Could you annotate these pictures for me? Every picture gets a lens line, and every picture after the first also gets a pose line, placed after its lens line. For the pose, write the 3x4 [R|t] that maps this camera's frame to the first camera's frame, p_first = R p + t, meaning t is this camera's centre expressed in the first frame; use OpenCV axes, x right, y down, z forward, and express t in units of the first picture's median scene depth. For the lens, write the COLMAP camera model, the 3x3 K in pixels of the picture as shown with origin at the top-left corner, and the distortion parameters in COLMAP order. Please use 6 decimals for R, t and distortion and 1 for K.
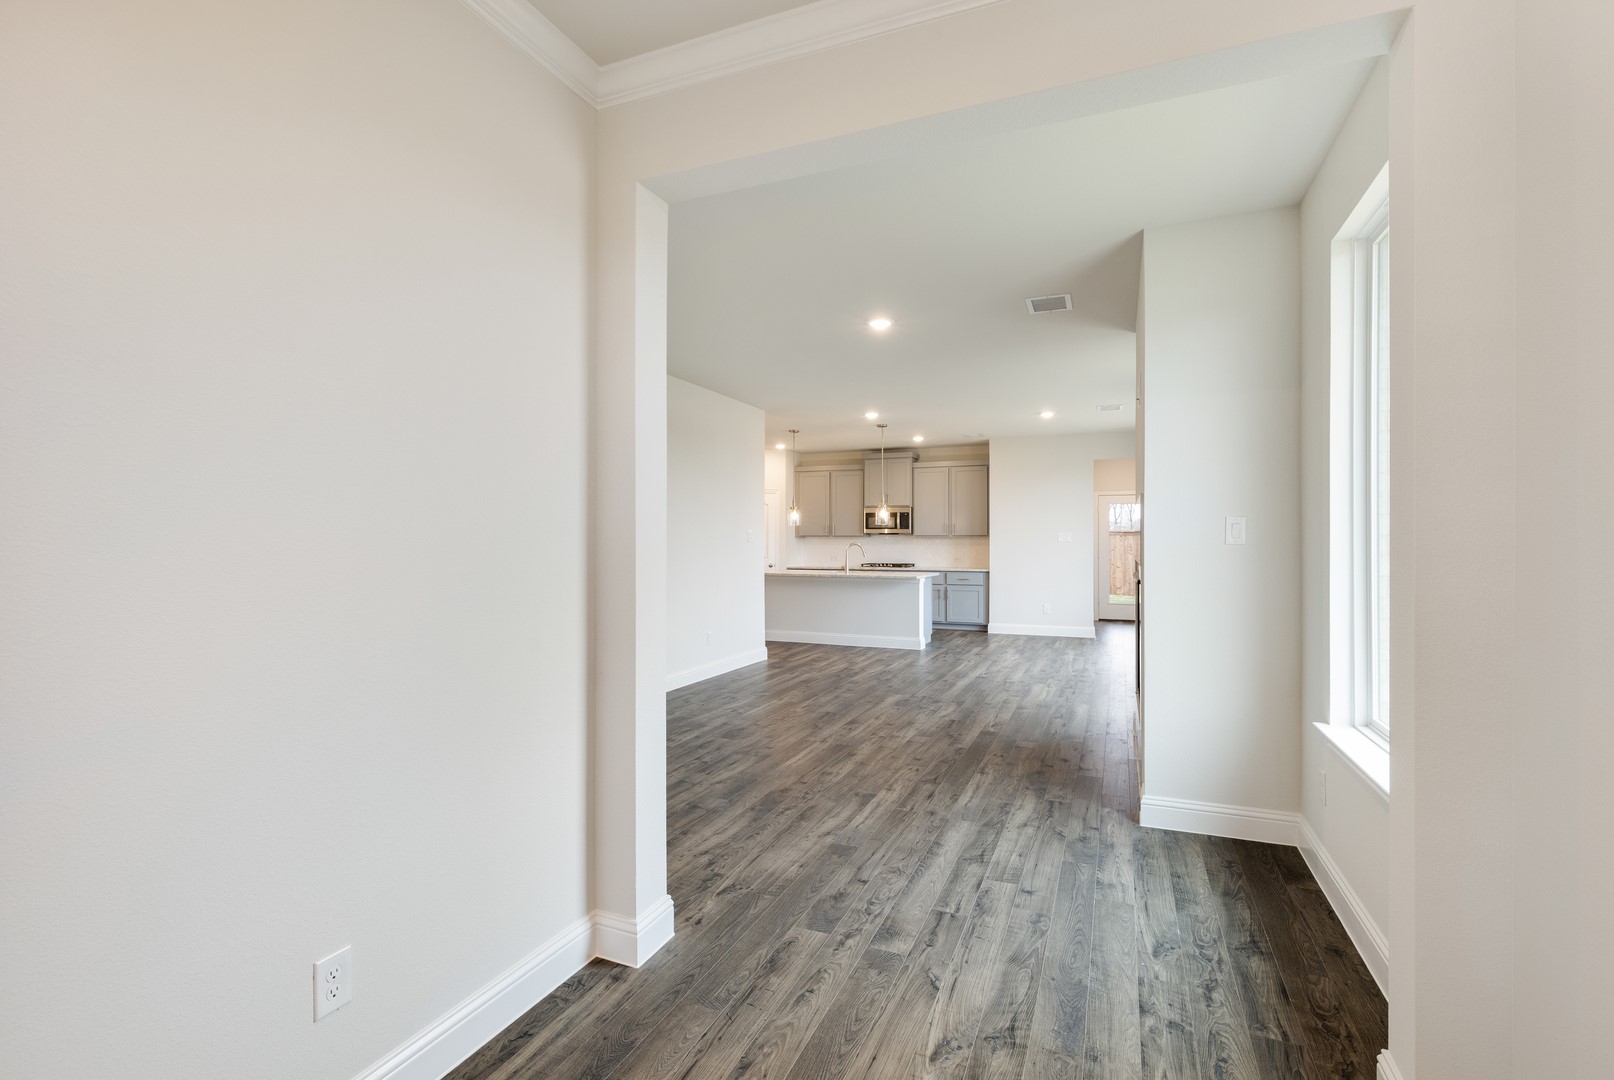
lens RADIAL K [[743.5, 0, 813.1], [0, 743.5, 518.7], [0, 0, 1]] dist [0.024920, 0.000201]
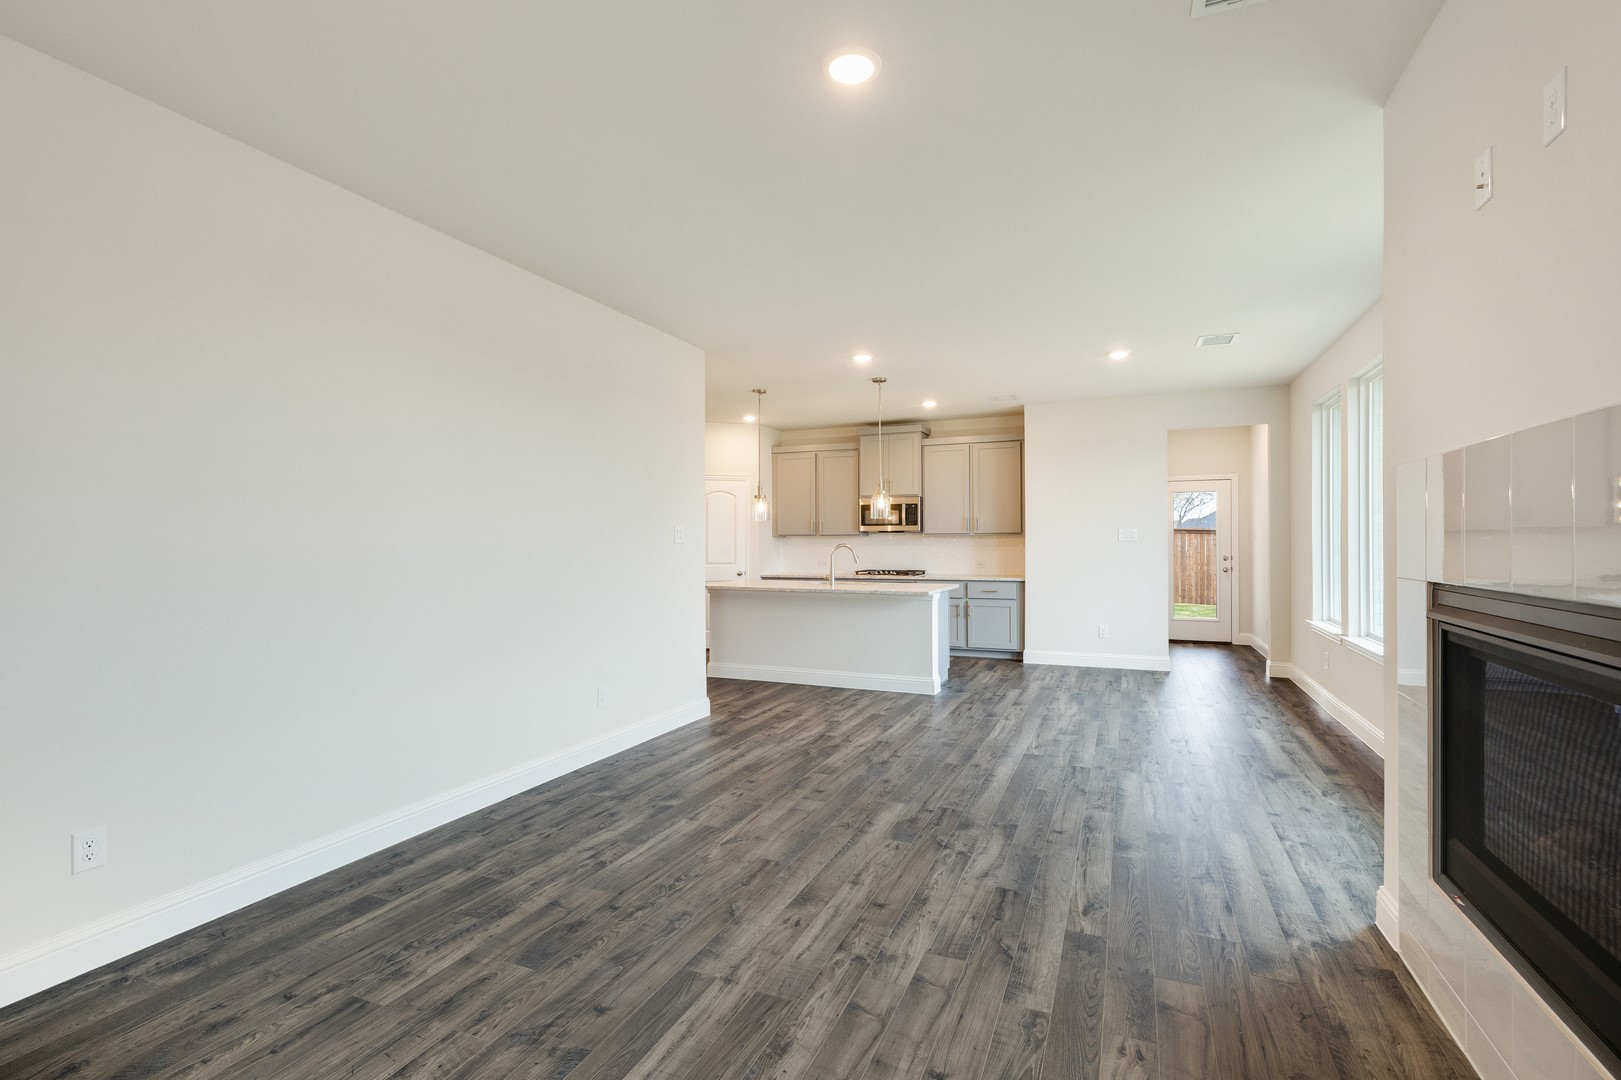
lens RADIAL K [[741.8, 0, 813.1], [0, 741.8, 532.2], [0, 0, 1]] dist [-0.003798, -0.000740]
pose [[0.999906, -0.005581, -0.012500, 0.039417], [0.005802, 0.999827, 0.017676, 0.008787], [0.012400, -0.017747, 0.999766, 0.299775]]
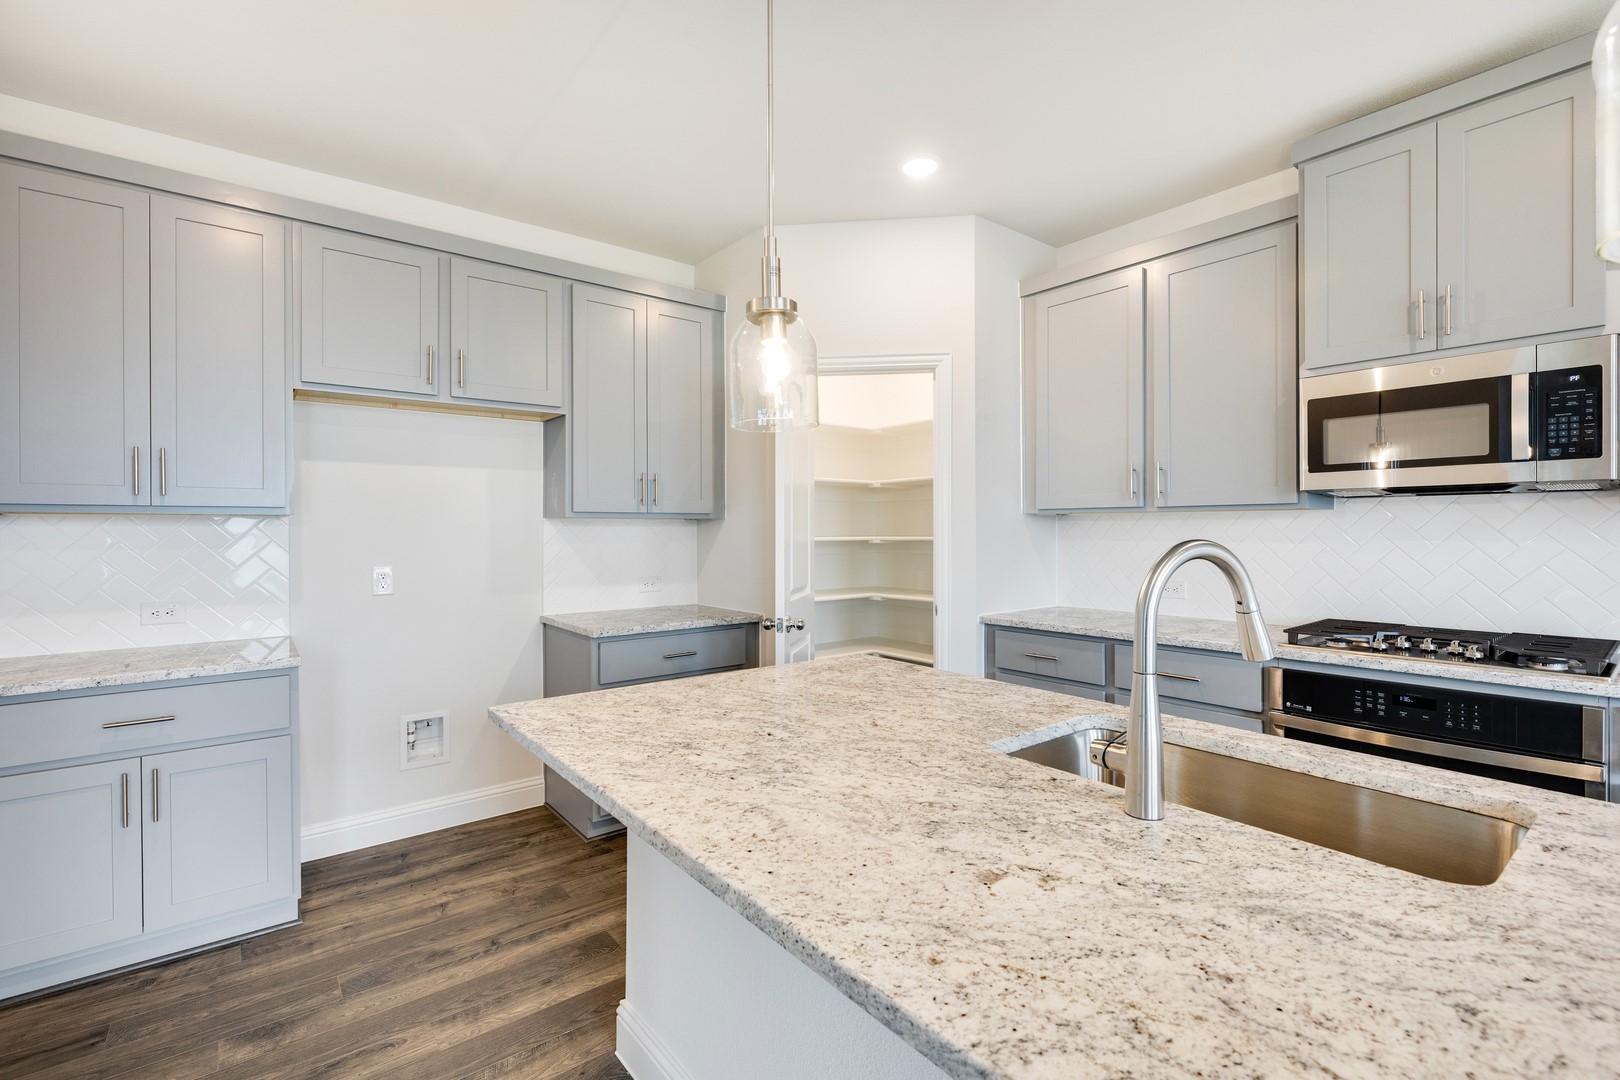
lens RADIAL K [[728.1, 0, 815.0], [0, 728.1, 530.4], [0, 0, 1]] dist [-0.004127, 0.000389]
pose [[0.875108, -0.004896, -0.483902, 0.060410], [0.020766, 0.999408, 0.027443, 0.029158], [0.483481, -0.034064, 0.874692, 0.961348]]
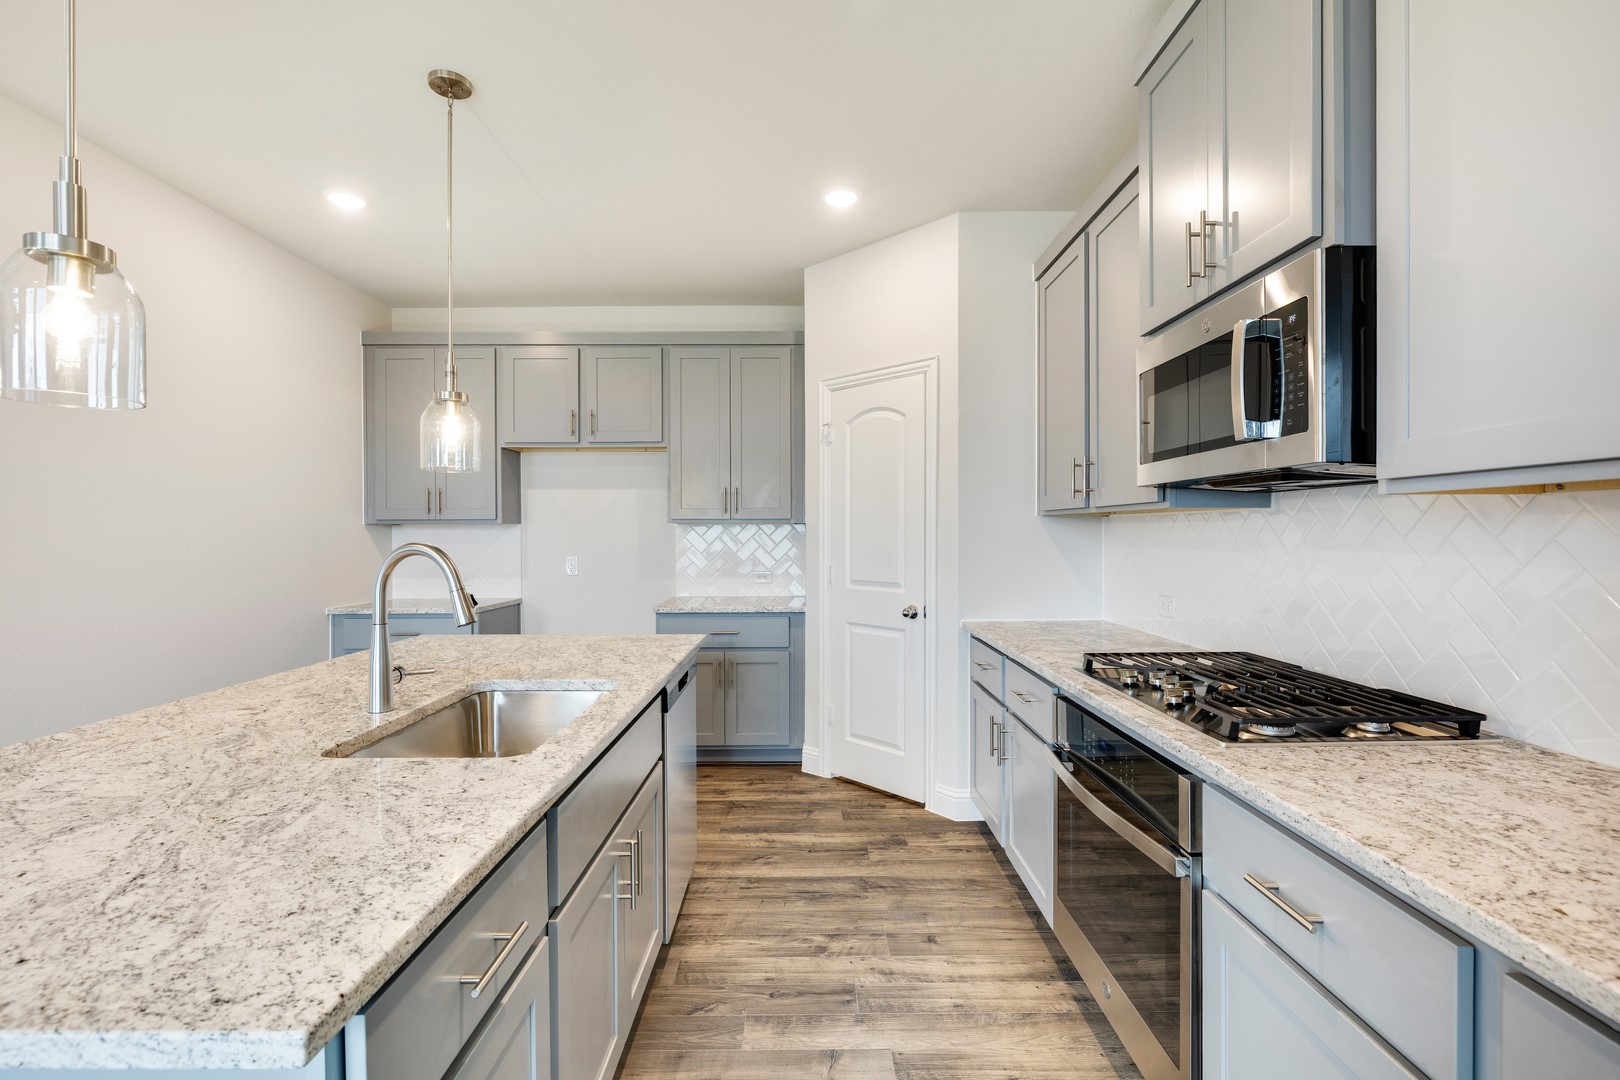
lens RADIAL K [[734.9, 0, 810.0], [0, 734.9, 540.0], [0, 0, 1]] dist [-0.001267, 0.000056]
pose [[0.389979, 0.006791, -0.920799, 0.282723], [0.031824, 0.999276, 0.020848, 0.034610], [0.920274, -0.037433, 0.389480, 1.128662]]
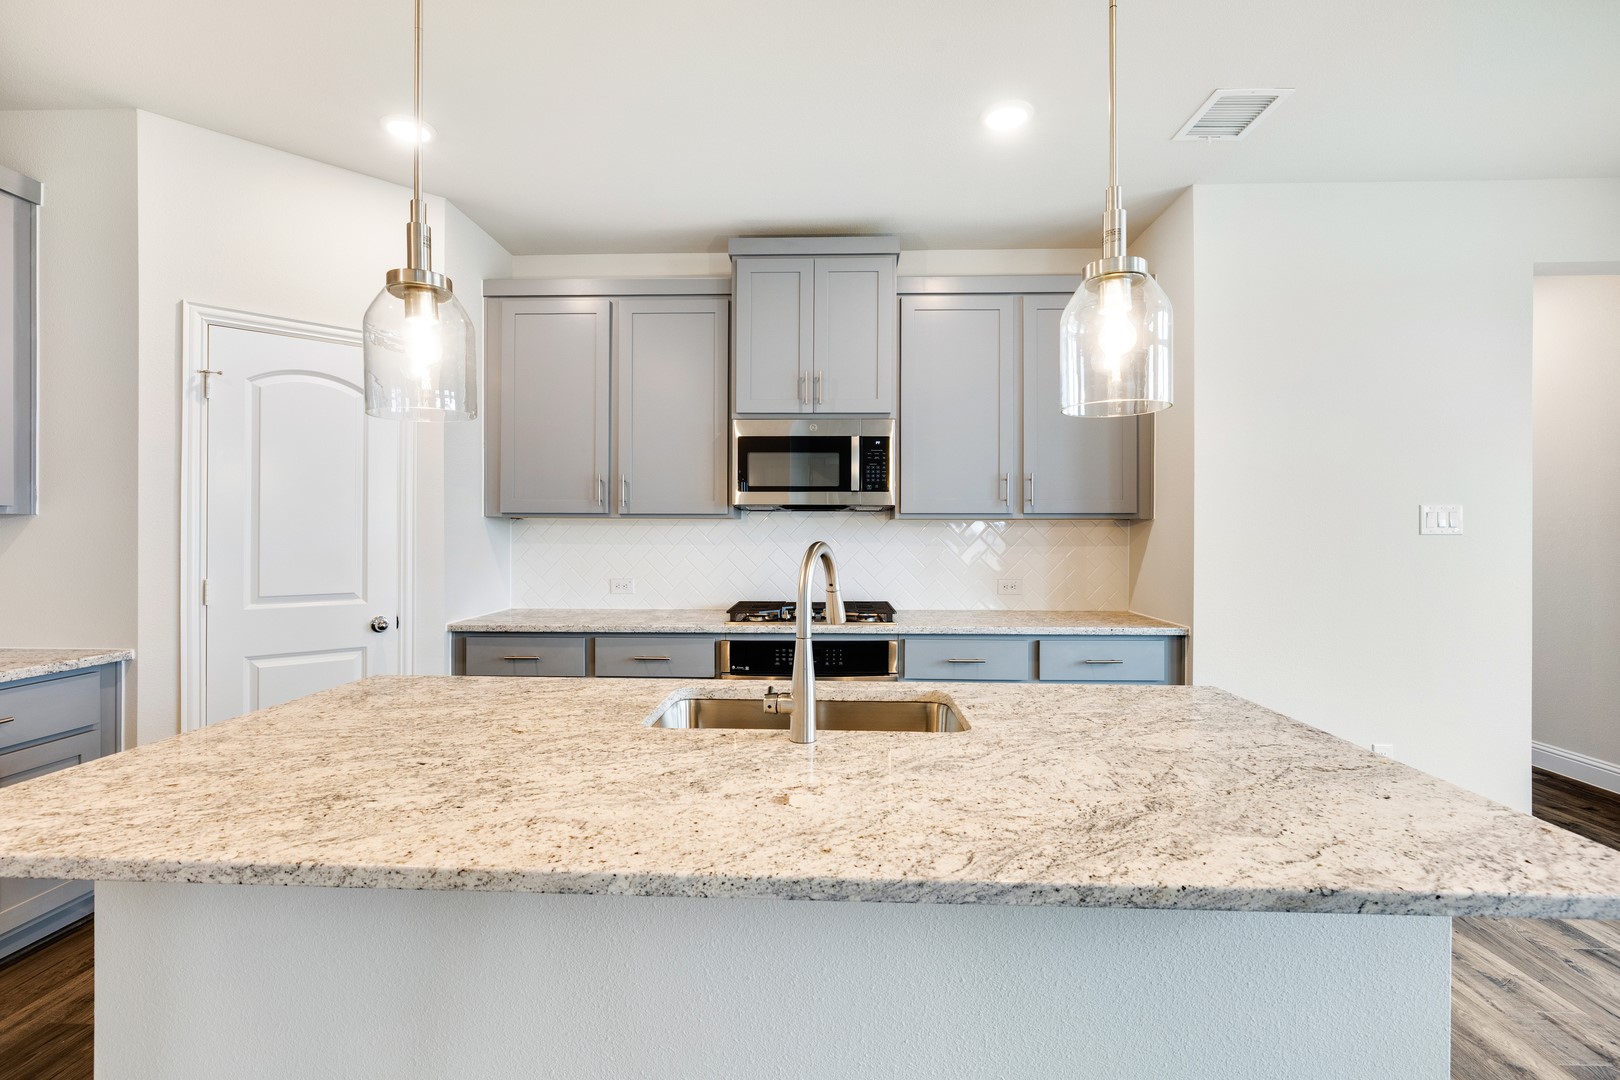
lens RADIAL K [[728.1, 0, 815.0], [0, 728.1, 530.4], [0, 0, 1]] dist [-0.004127, 0.000389]
pose [[0.934872, 0.001632, 0.354980, -0.005209], [-0.011916, 0.999570, 0.026788, 0.028101], [-0.354784, -0.029273, 0.934490, 0.936915]]
